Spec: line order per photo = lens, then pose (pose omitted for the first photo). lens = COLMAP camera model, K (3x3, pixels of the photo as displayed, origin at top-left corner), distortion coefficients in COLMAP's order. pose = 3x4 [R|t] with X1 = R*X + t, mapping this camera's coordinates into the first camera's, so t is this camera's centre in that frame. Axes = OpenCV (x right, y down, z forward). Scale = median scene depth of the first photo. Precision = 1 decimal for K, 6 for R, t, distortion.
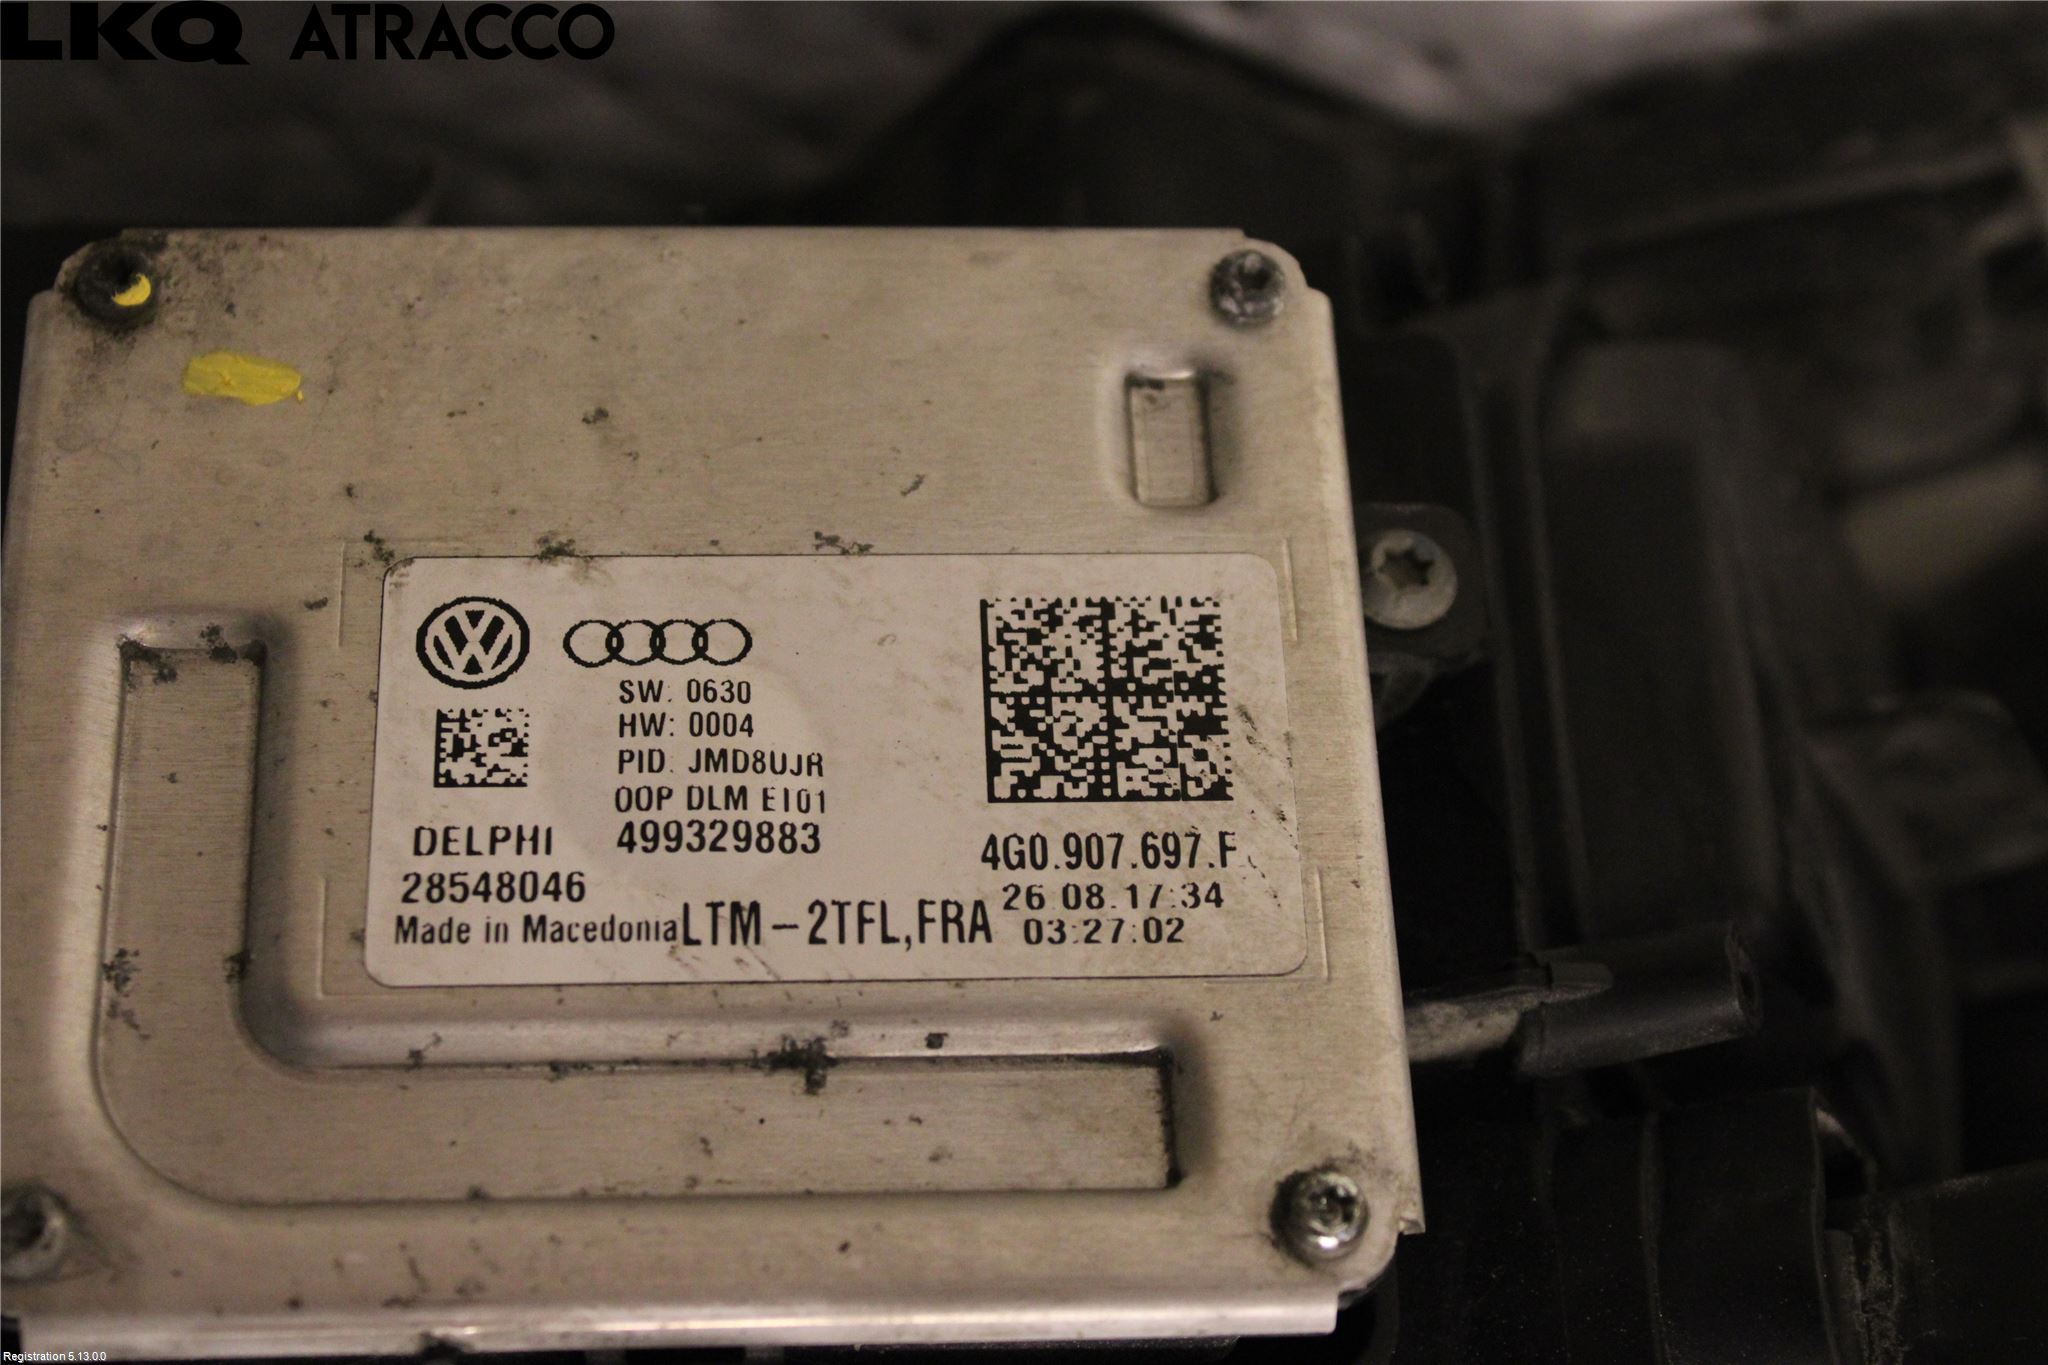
lens RADIAL K [[3783.0, 0, 935.4], [0, 3783.0, 681.5], [0, 0, 1]] dist [-0.006288, -0.100138]
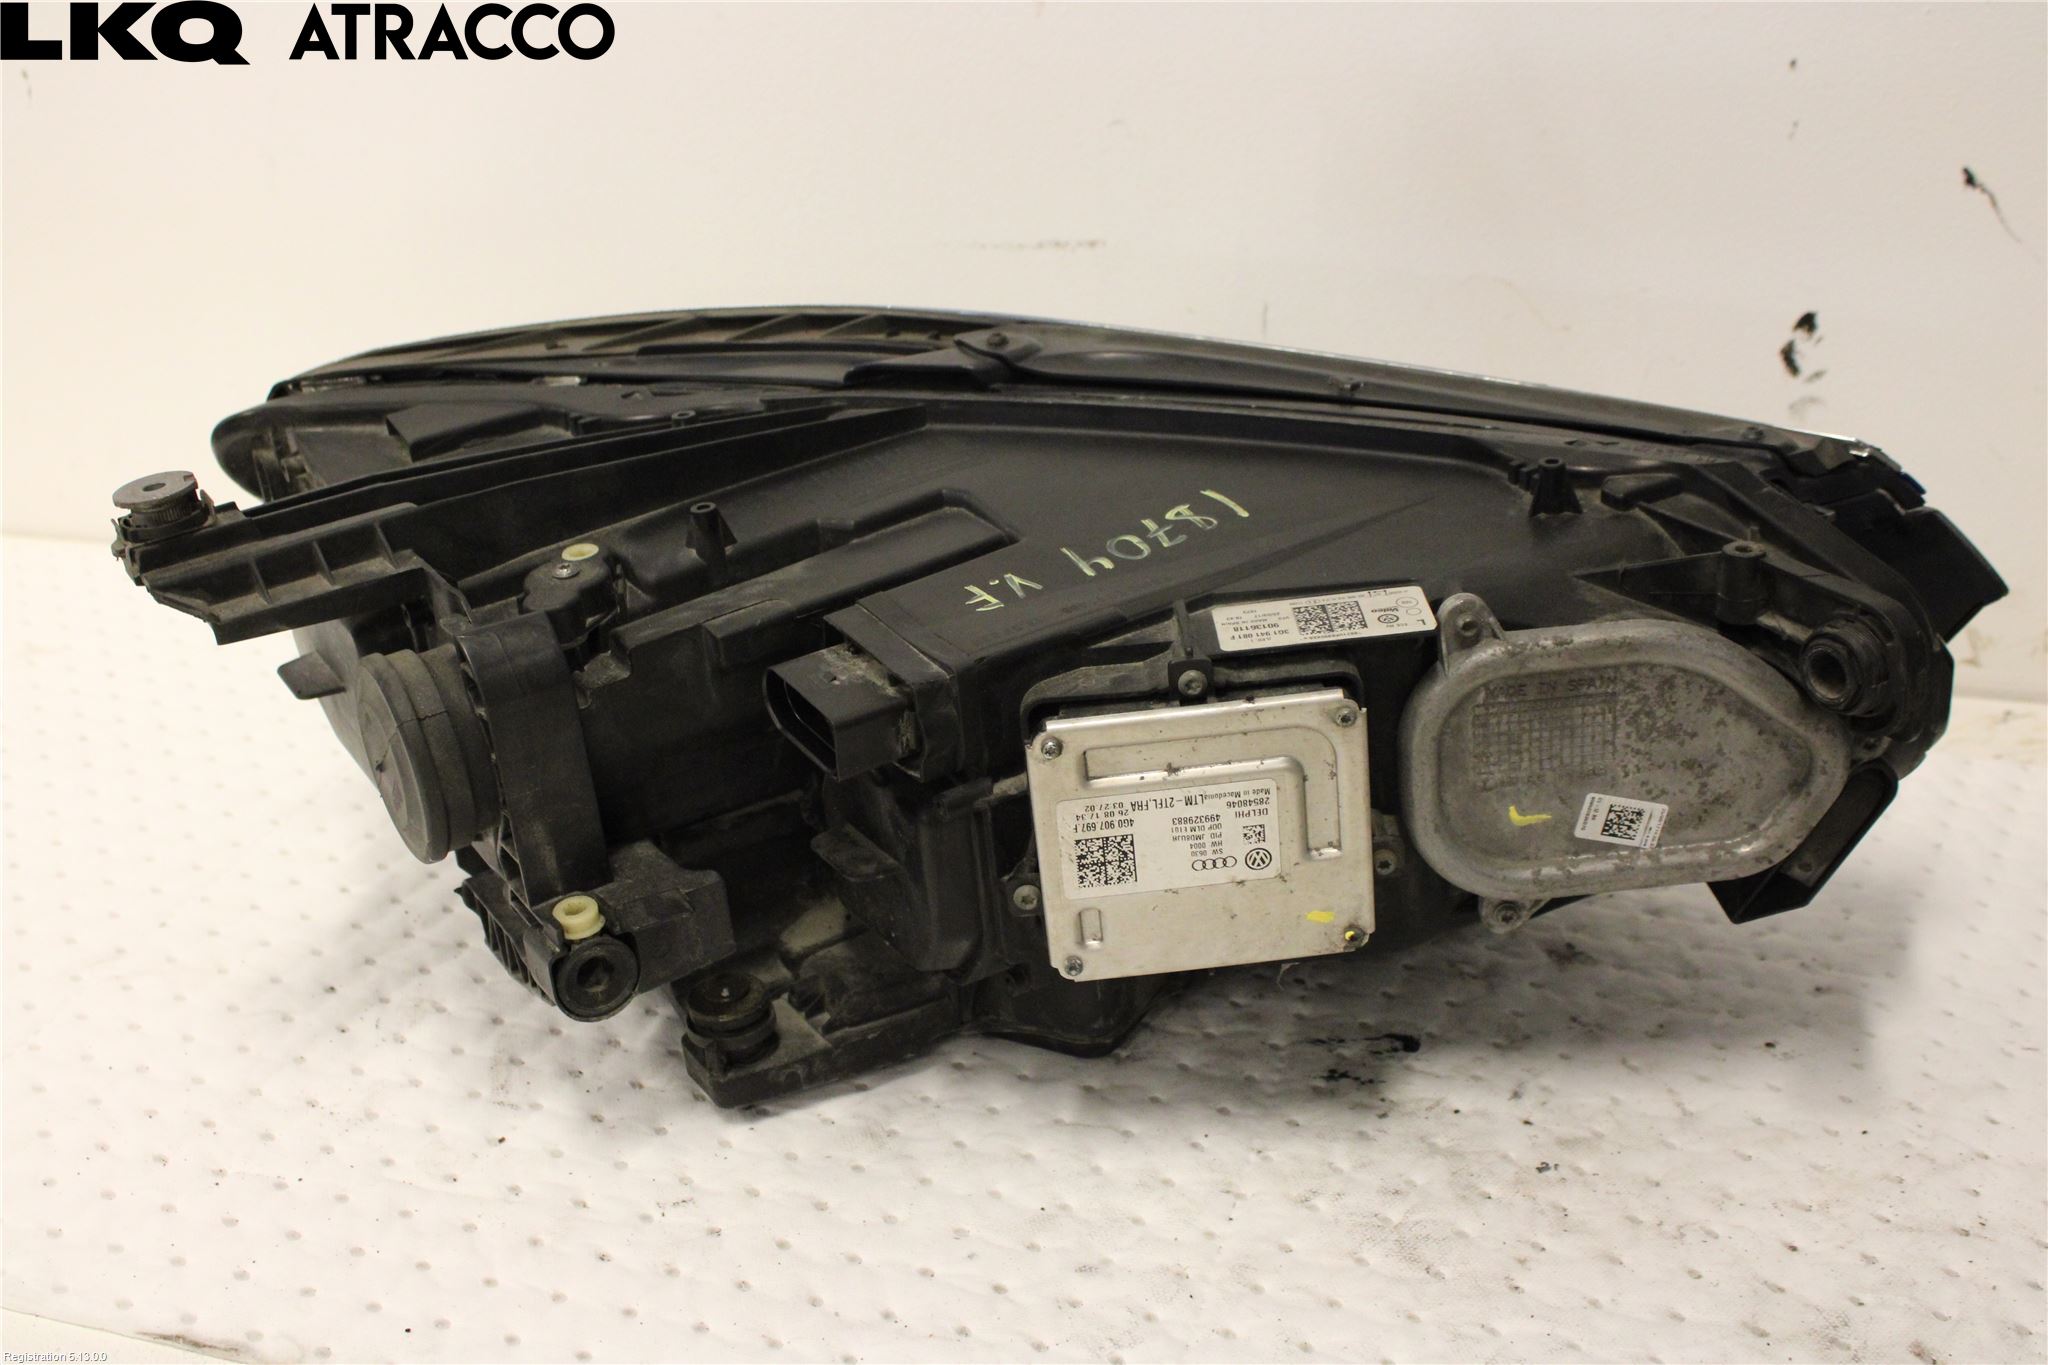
lens RADIAL K [[2430.6, 0, 1024.0], [0, 2430.6, 682.5], [0, 0, 1]] dist [-0.010904, -0.001139]
pose [[-0.994119, 0.099038, -0.043797, 0.235502], [-0.100922, -0.993960, 0.043110, 0.094904], [-0.039263, 0.047276, 0.998110, -1.691941]]
